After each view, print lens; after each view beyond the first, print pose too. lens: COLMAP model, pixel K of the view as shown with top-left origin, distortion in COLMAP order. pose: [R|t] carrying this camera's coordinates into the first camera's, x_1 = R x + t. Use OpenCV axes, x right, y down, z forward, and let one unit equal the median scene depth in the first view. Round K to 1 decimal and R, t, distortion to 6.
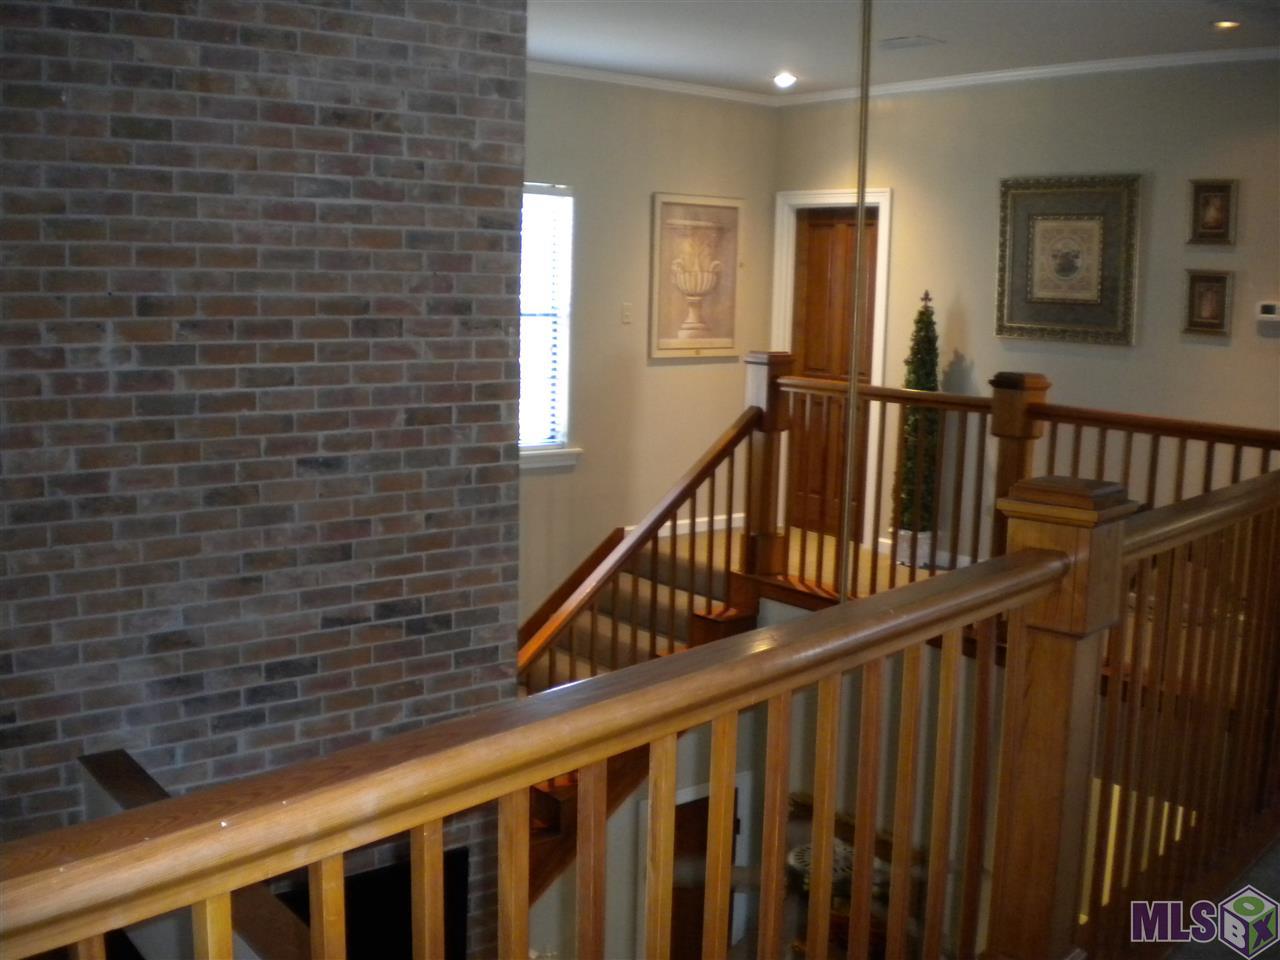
lens RADIAL K [[1339.3, 0, 640.0], [0, 1339.3, 480.0], [0, 0, 1]] dist [-0.050299, -0.273550]
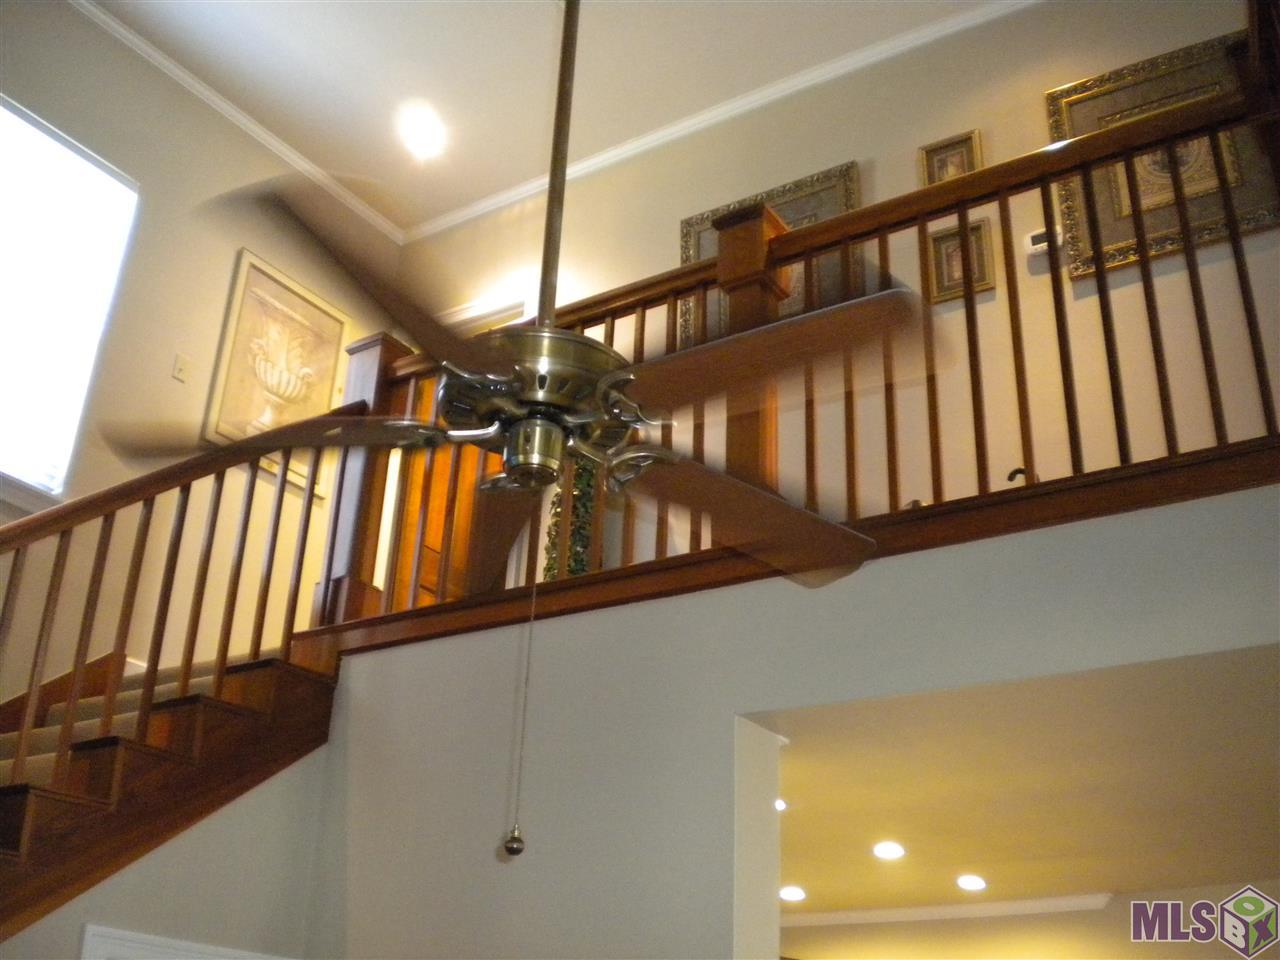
lens RADIAL K [[1339.3, 0, 640.0], [0, 1339.3, 480.0], [0, 0, 1]] dist [-0.050299, -0.273550]
pose [[0.947154, 0.148329, 0.284425, 0.030103], [0.028149, 0.844817, -0.534315, 0.315968], [-0.319542, 0.514085, 0.795996, 0.378535]]
